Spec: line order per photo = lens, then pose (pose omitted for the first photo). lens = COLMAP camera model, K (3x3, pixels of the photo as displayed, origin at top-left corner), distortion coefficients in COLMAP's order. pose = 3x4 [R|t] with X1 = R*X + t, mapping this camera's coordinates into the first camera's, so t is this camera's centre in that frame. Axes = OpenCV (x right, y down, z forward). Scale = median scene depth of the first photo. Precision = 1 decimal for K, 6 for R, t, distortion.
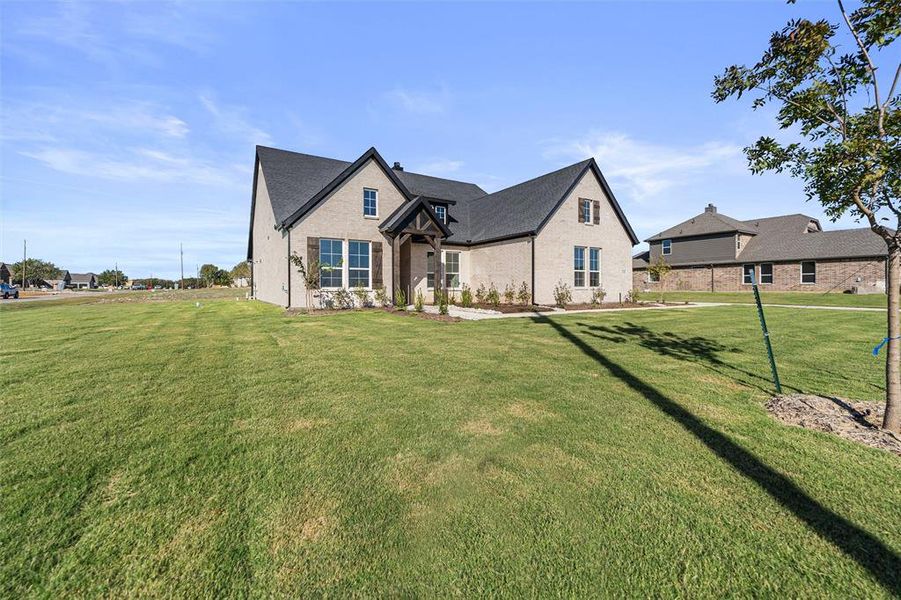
lens RADIAL K [[372.0, 0, 449.2], [0, 372.0, 284.6], [0, 0, 1]] dist [-0.004648, -0.000428]
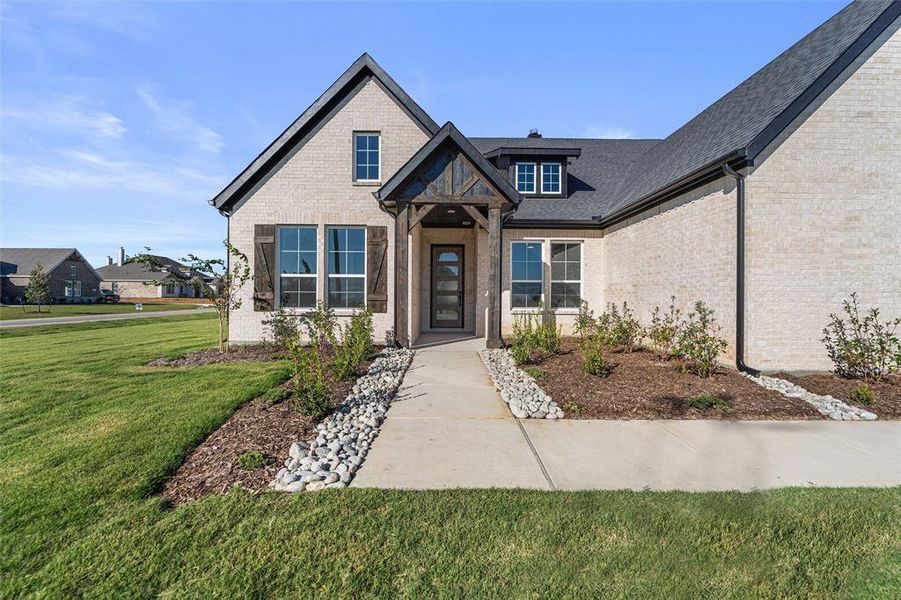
lens RADIAL K [[369.6, 0, 449.4], [0, 369.6, 294.9], [0, 0, 1]] dist [-0.000678, -0.000128]
pose [[0.854685, 0.003122, -0.519137, 0.159175], [-0.003911, 0.999992, -0.000427, -0.011875], [0.519132, 0.002395, 0.854691, 0.520453]]
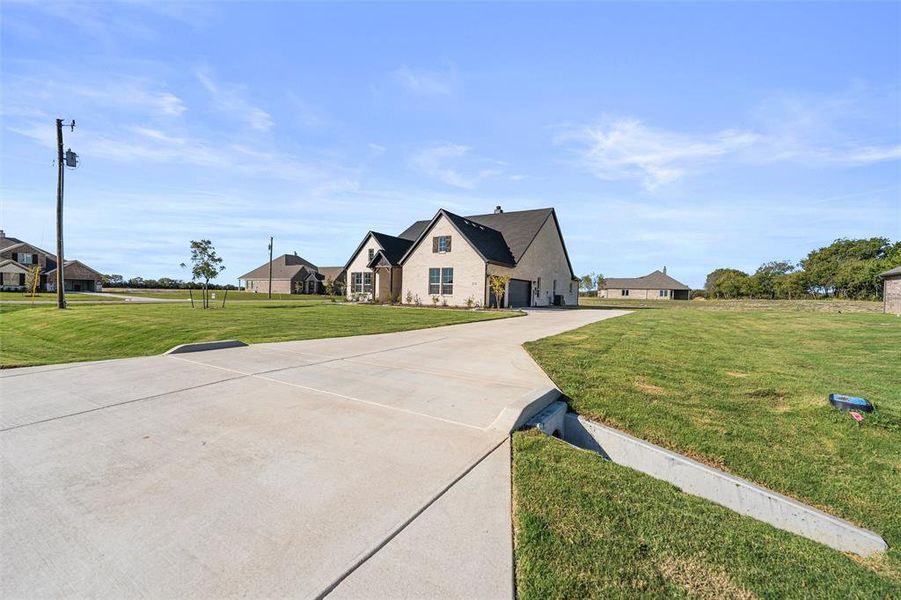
lens RADIAL K [[376.2, 0, 450.5], [0, 376.2, 300.0], [0, 0, 1]] dist [0.001492, 0.000075]
pose [[0.448294, 0.025716, -0.893516, 1.800383], [-0.020905, 0.999614, 0.018281, 0.000018], [0.893642, 0.010484, 0.448658, 0.358946]]
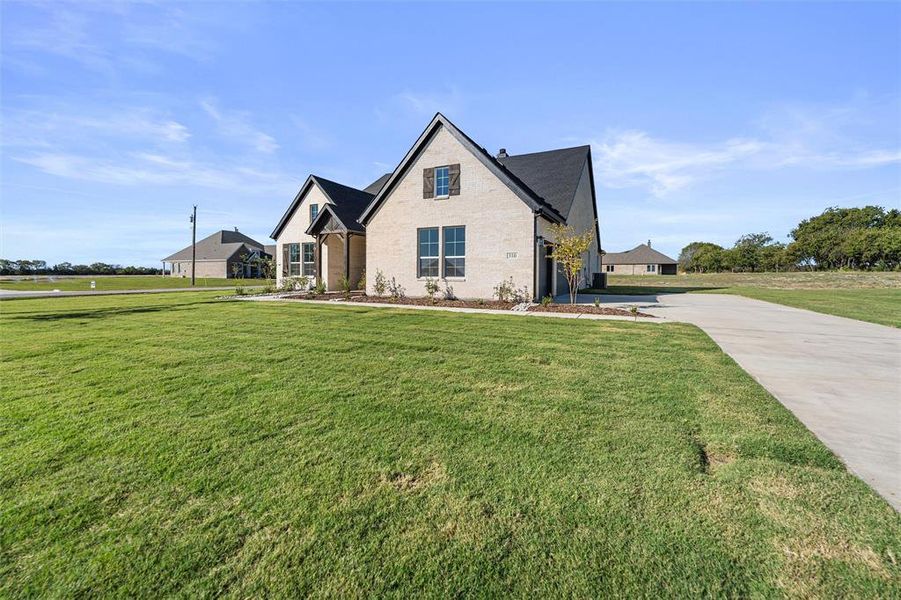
lens RADIAL K [[376.2, 0, 449.5], [0, 376.2, 273.5], [0, 0, 1]] dist [-0.001489, -0.000244]
pose [[0.524191, 0.001470, -0.851600, 1.090535], [0.000668, 0.999997, 0.002137, -0.003361], [0.851601, -0.001689, 0.524189, 0.610764]]
